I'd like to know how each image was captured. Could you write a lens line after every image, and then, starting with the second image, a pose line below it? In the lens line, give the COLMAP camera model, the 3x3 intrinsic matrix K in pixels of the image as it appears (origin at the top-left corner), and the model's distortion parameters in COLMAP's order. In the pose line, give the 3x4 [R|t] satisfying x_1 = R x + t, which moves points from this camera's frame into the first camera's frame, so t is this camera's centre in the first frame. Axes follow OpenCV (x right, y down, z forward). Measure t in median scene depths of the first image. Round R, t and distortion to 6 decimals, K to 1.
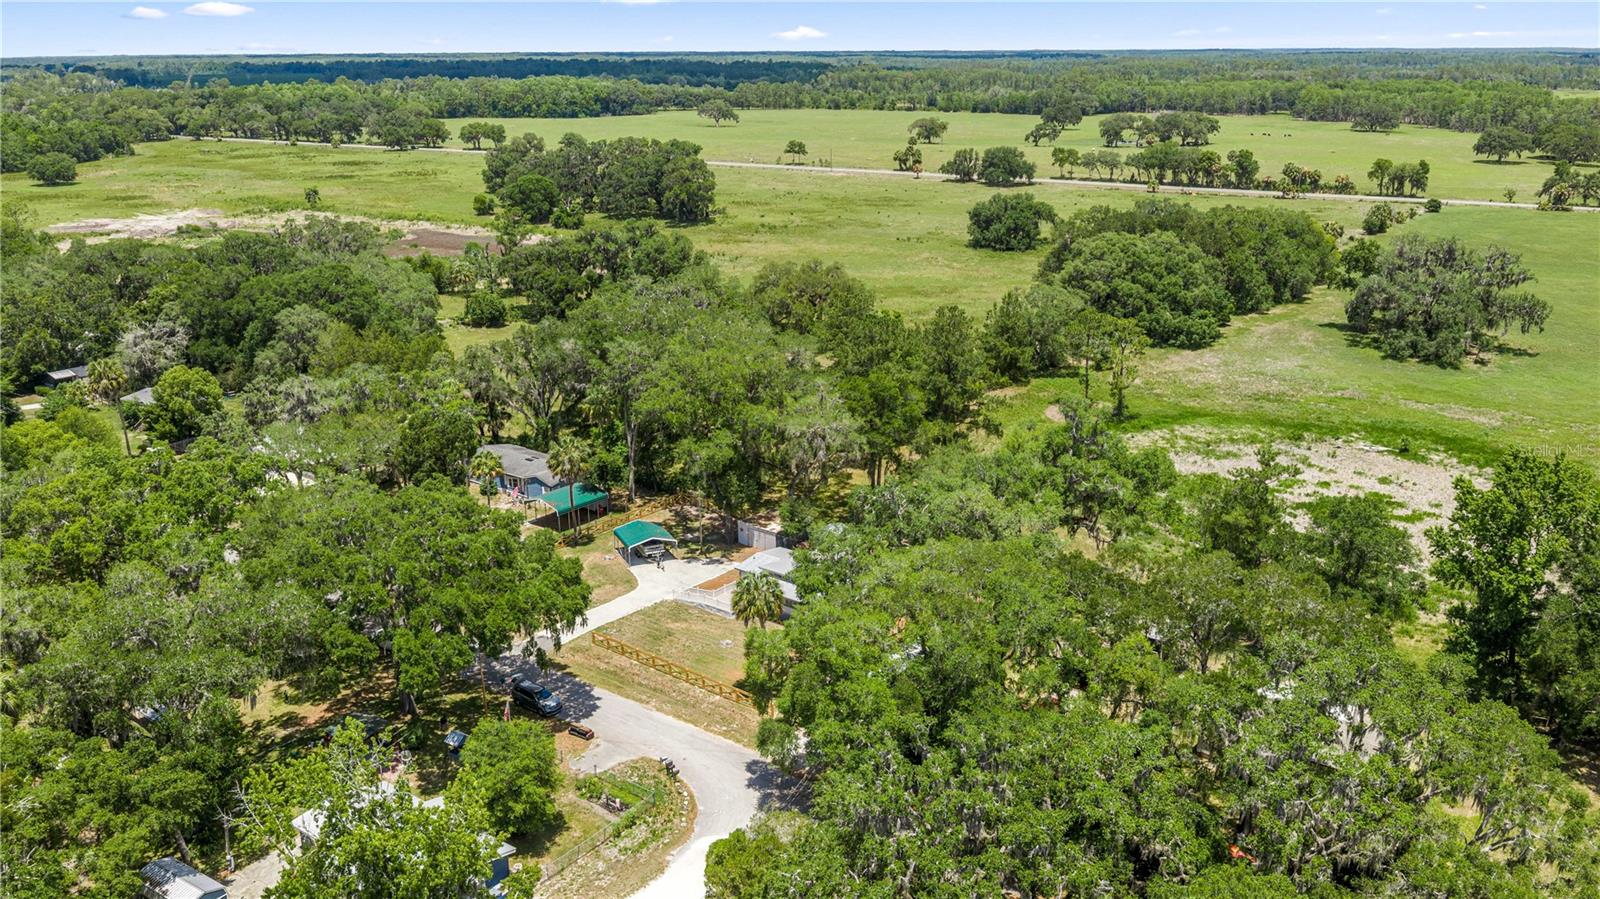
lens RADIAL K [[1316.1, 0, 800.0], [0, 1316.1, 449.5], [0, 0, 1]] dist [0.024468, -0.056621]
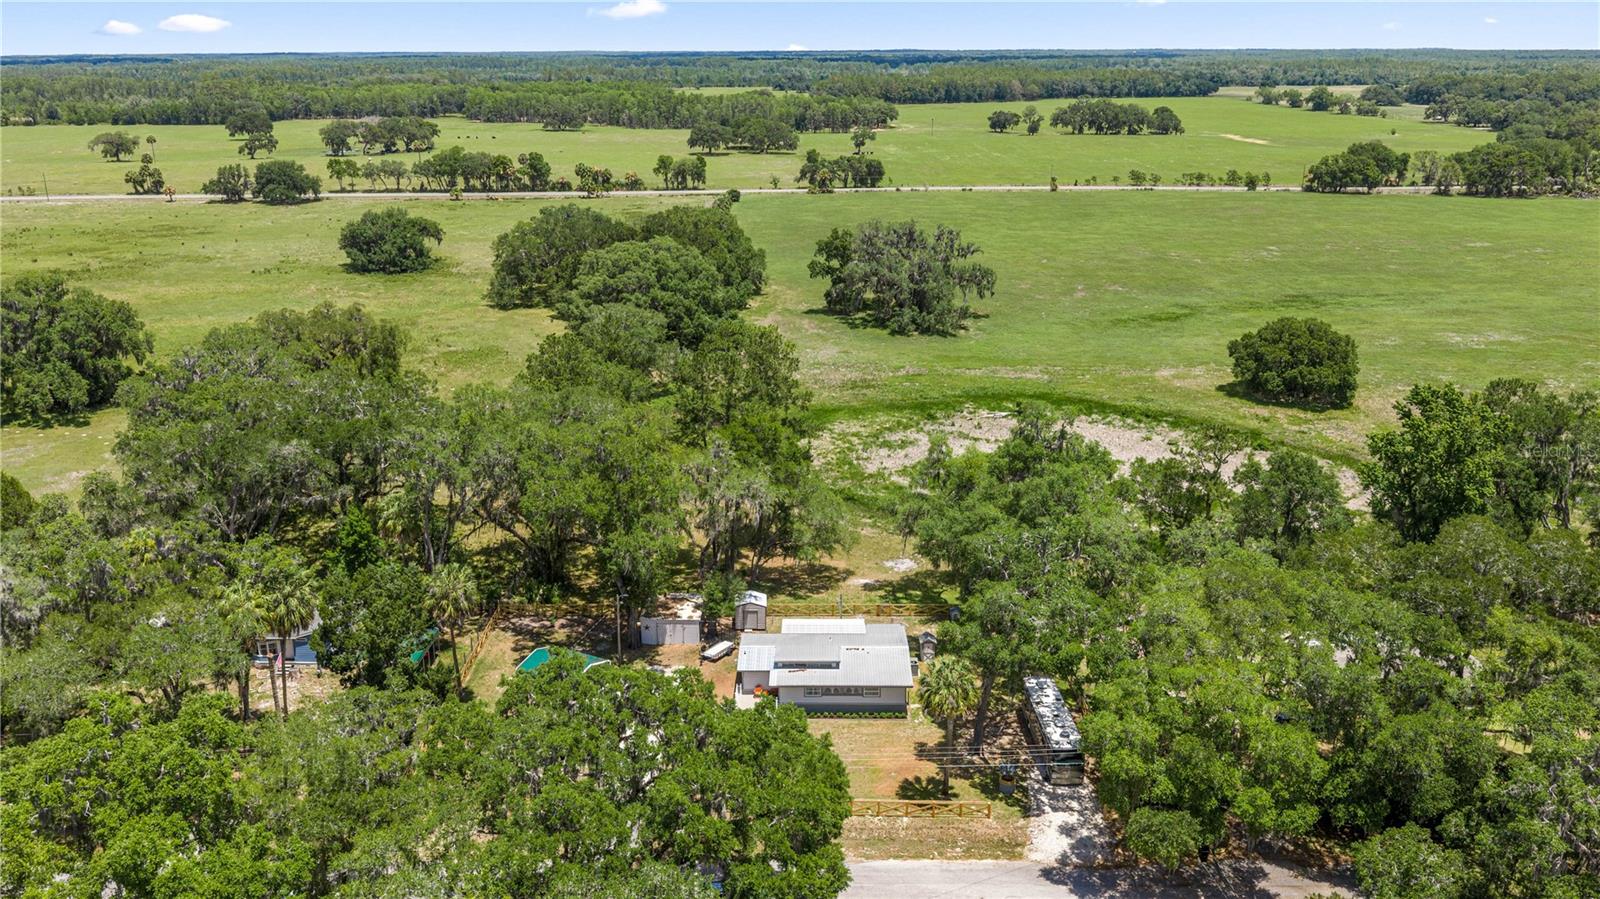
lens RADIAL K [[1316.1, 0, 800.0], [0, 1316.1, 449.5], [0, 0, 1]] dist [0.024468, -0.056621]
pose [[0.794216, -0.174649, 0.581996, -0.124161], [0.176404, 0.982824, 0.054203, -0.022330], [-0.581466, 0.059617, 0.811383, 0.075937]]
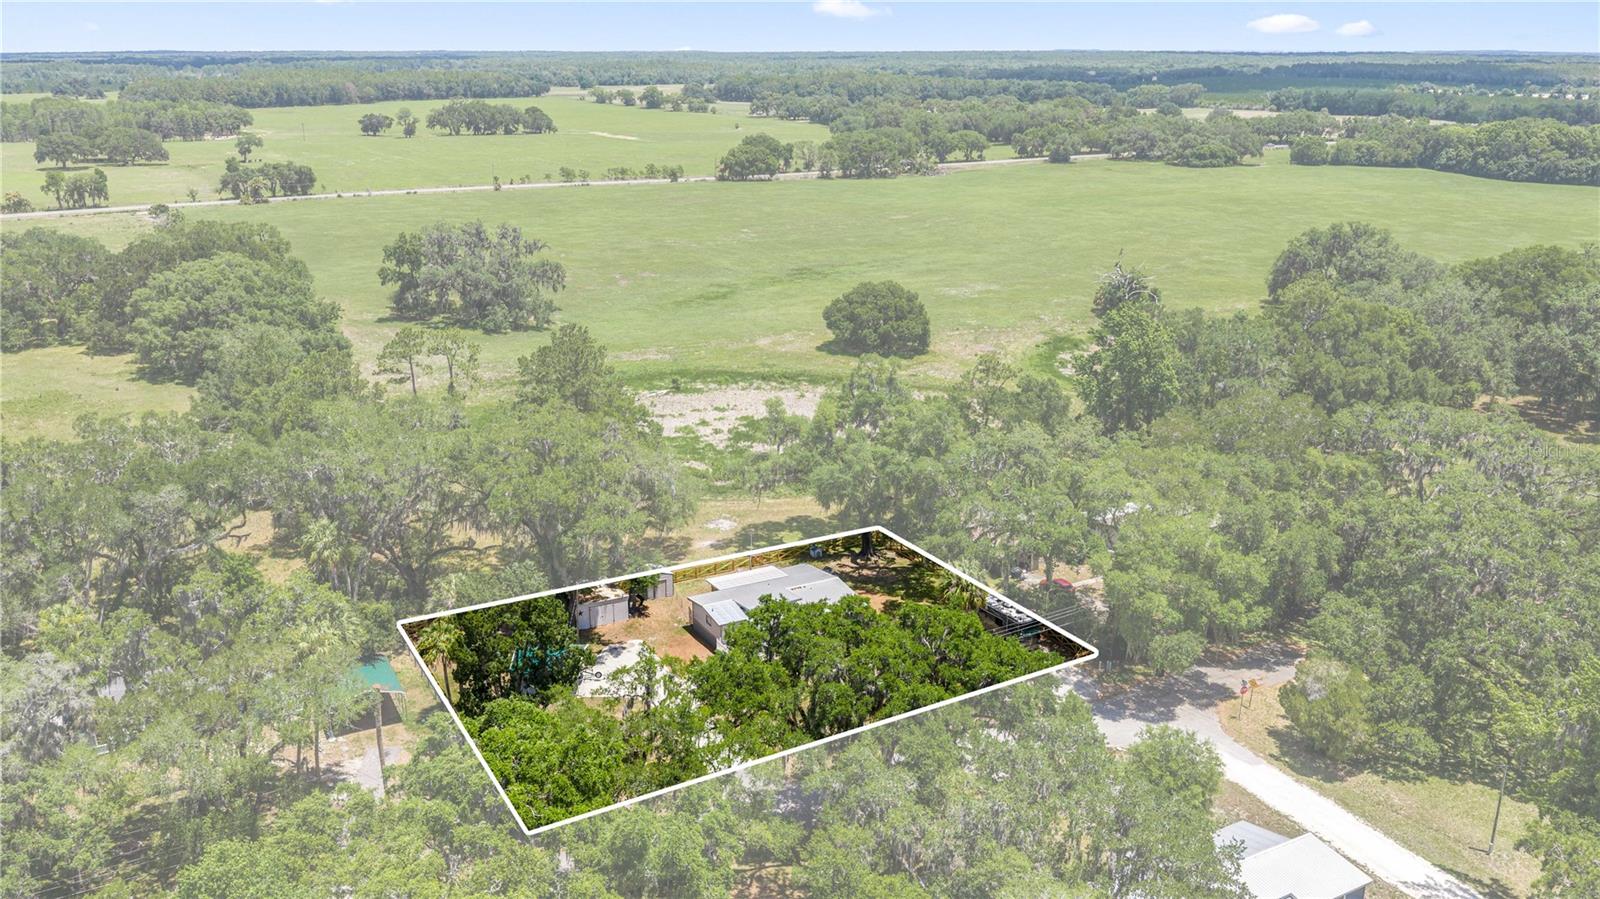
lens RADIAL K [[1316.1, 0, 800.0], [0, 1316.1, 449.5], [0, 0, 1]] dist [0.024468, -0.056621]
pose [[0.397345, -0.262269, 0.879393, -0.204357], [0.265578, 0.950146, 0.163372, -0.040708], [-0.878399, 0.168633, 0.447189, 0.137122]]
